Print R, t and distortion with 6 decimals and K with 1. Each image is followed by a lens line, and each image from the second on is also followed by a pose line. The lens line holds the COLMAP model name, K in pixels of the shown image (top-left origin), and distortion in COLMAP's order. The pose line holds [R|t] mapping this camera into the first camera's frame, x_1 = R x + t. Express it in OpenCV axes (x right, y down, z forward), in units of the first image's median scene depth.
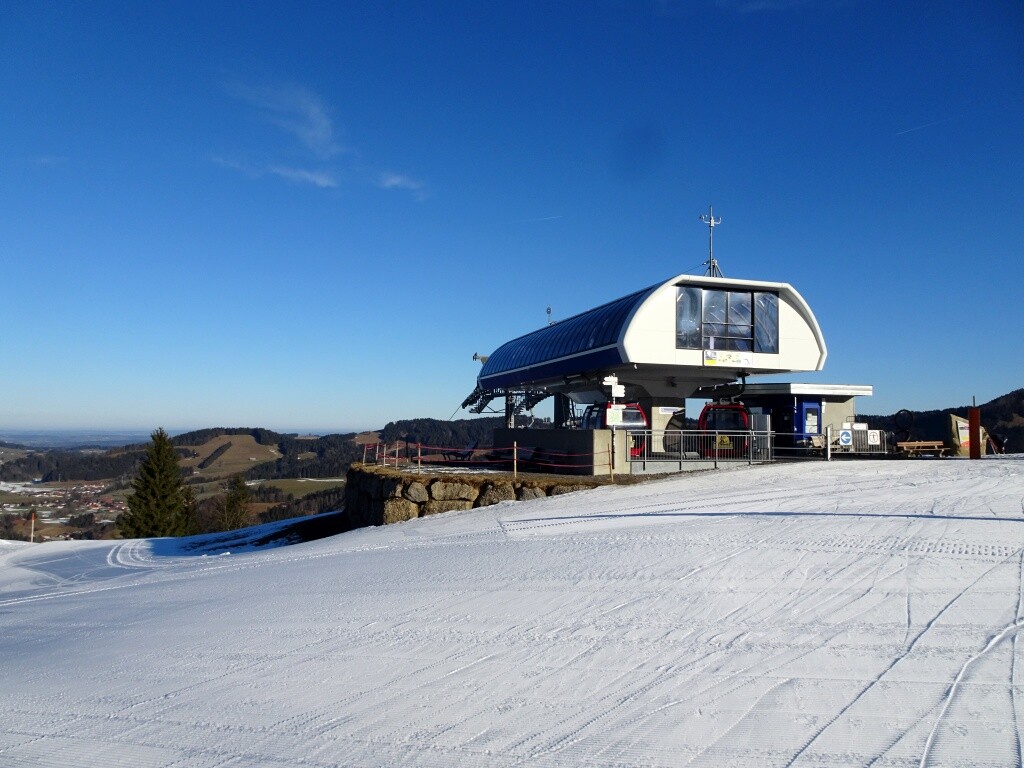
lens RADIAL K [[728.8, 0, 512.0], [0, 728.8, 384.0], [0, 0, 1]] dist [0.007393, -0.000719]
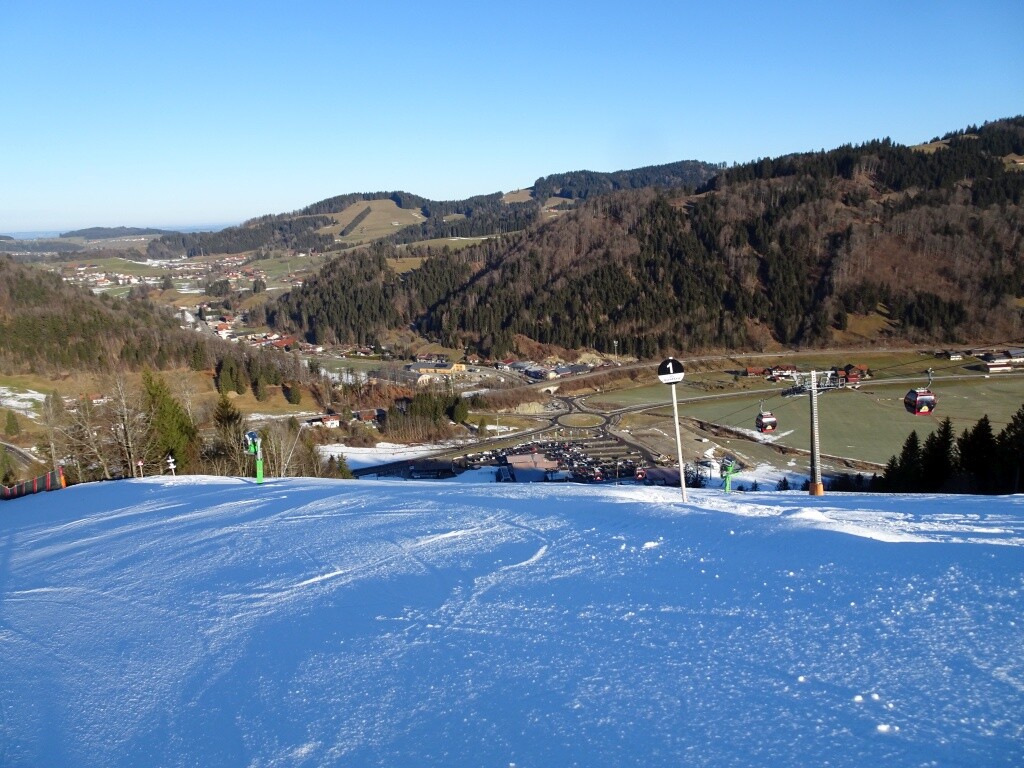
lens RADIAL K [[728.8, 0, 512.0], [0, 728.8, 384.0], [0, 0, 1]] dist [0.007393, -0.000719]
pose [[0.982300, -0.010855, -0.187002, -0.047961], [0.066002, 0.954351, 0.291304, 0.038037], [0.175304, -0.298490, 0.938175, 0.123200]]
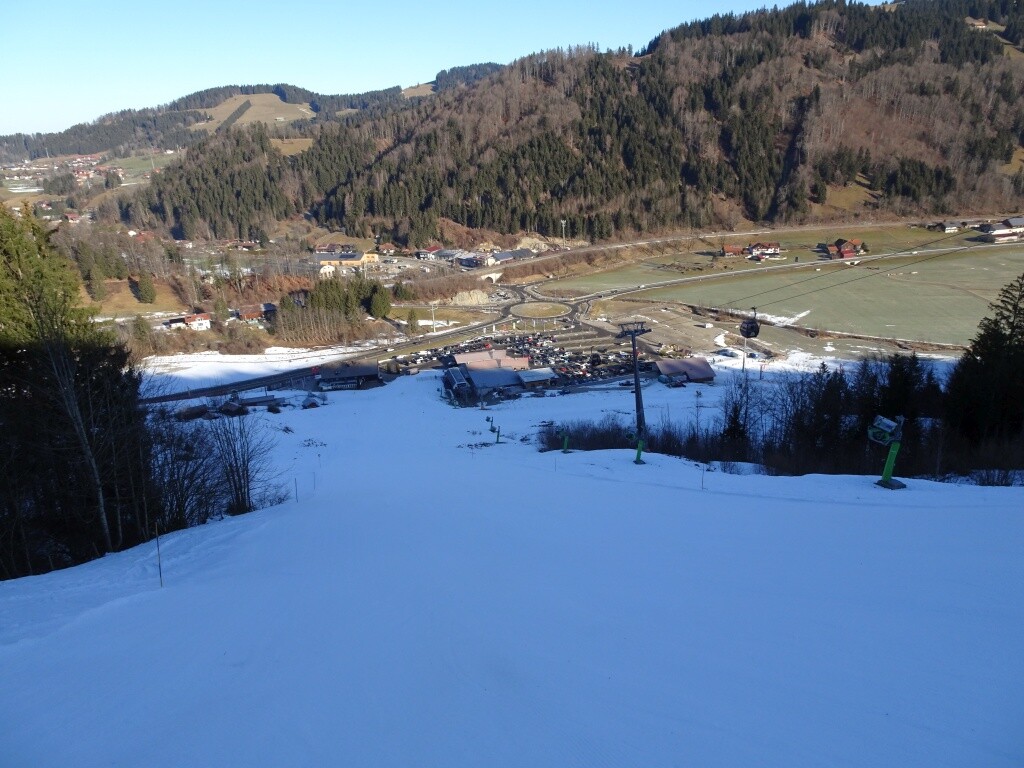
lens RADIAL K [[728.8, 0, 512.0], [0, 728.8, 384.0], [0, 0, 1]] dist [0.007393, -0.000719]
pose [[0.997355, -0.037864, -0.062043, -0.065835], [0.059569, 0.914915, 0.399227, 0.062447], [0.041647, -0.401866, 0.914751, 0.169471]]
